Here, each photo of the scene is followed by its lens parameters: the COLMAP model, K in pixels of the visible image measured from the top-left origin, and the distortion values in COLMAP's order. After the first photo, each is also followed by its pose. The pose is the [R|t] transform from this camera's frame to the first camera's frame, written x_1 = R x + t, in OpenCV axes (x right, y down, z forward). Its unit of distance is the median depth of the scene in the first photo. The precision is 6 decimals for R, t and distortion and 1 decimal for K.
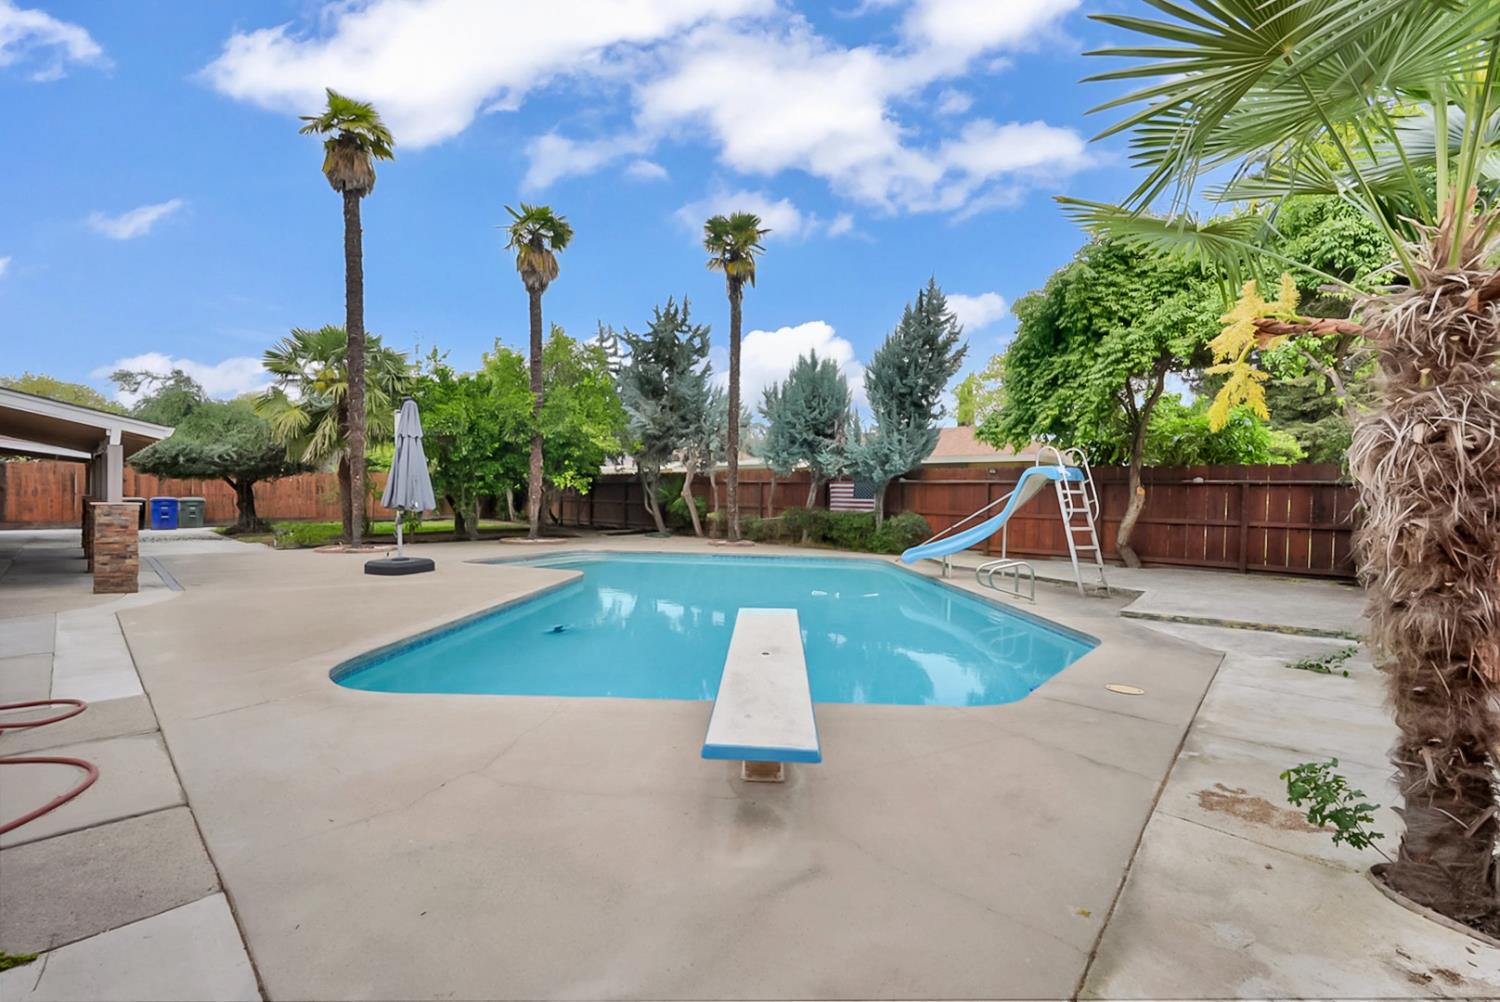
lens RADIAL K [[657.7, 0, 756.0], [0, 657.7, 493.4], [0, 0, 1]] dist [-0.001731, 0.001068]
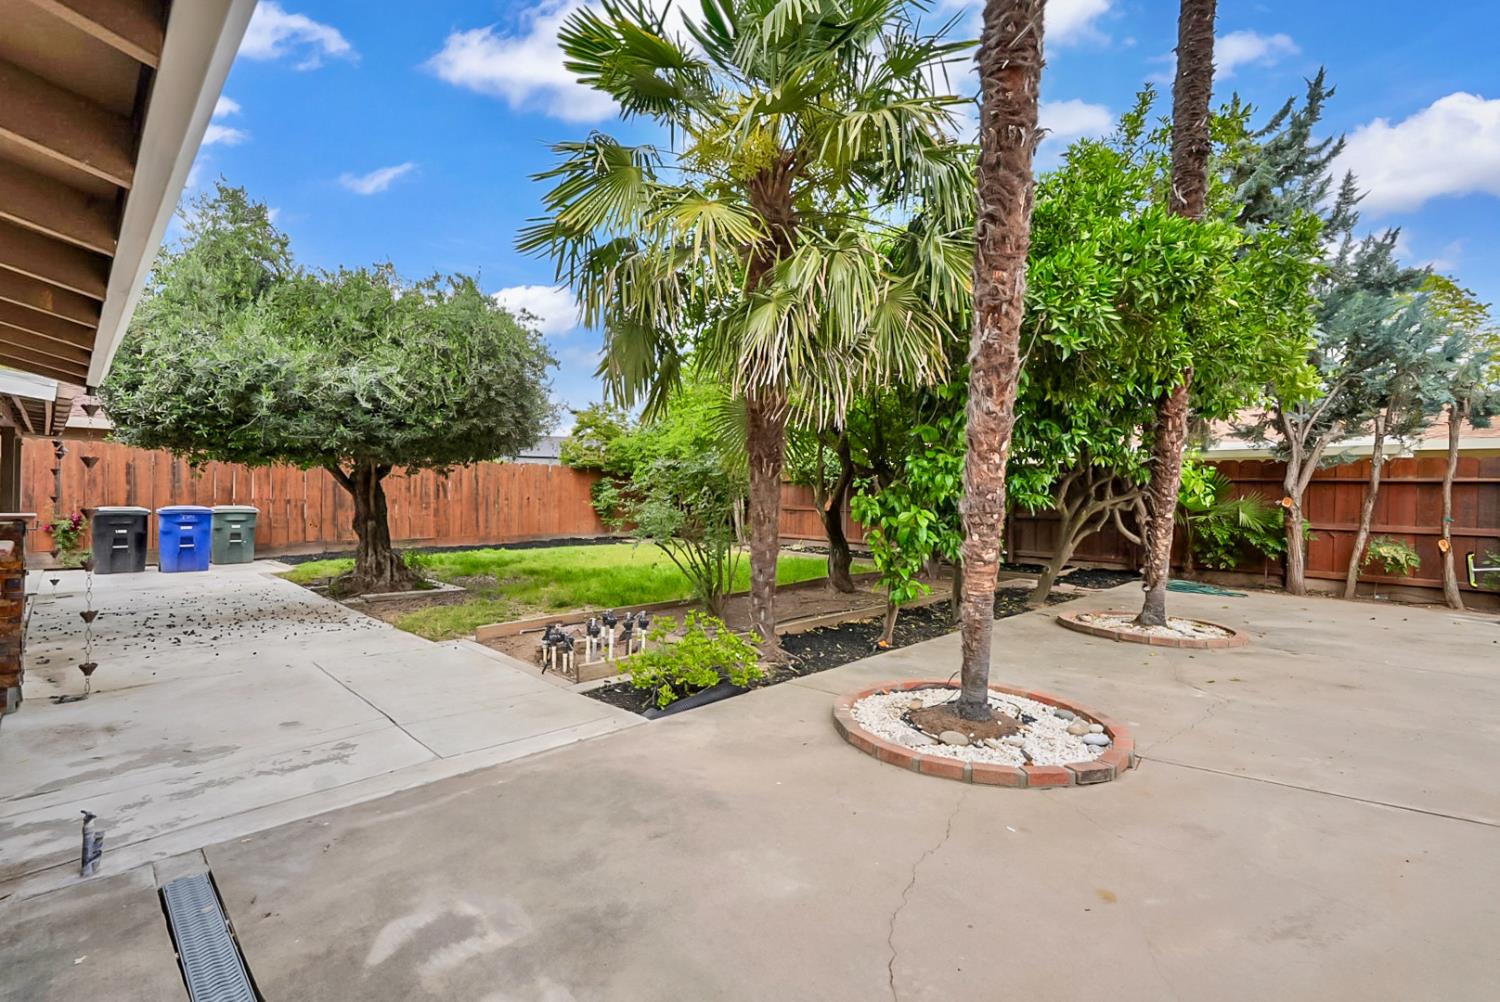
lens RADIAL K [[657.7, 0, 736.2], [0, 657.7, 501.5], [0, 0, 1]] dist [-0.001731, 0.001068]
pose [[0.999972, -0.000096, -0.007443, -0.517168], [0.000178, 0.999940, 0.010945, -0.003433], [0.007442, -0.010946, 0.999912, 0.545282]]
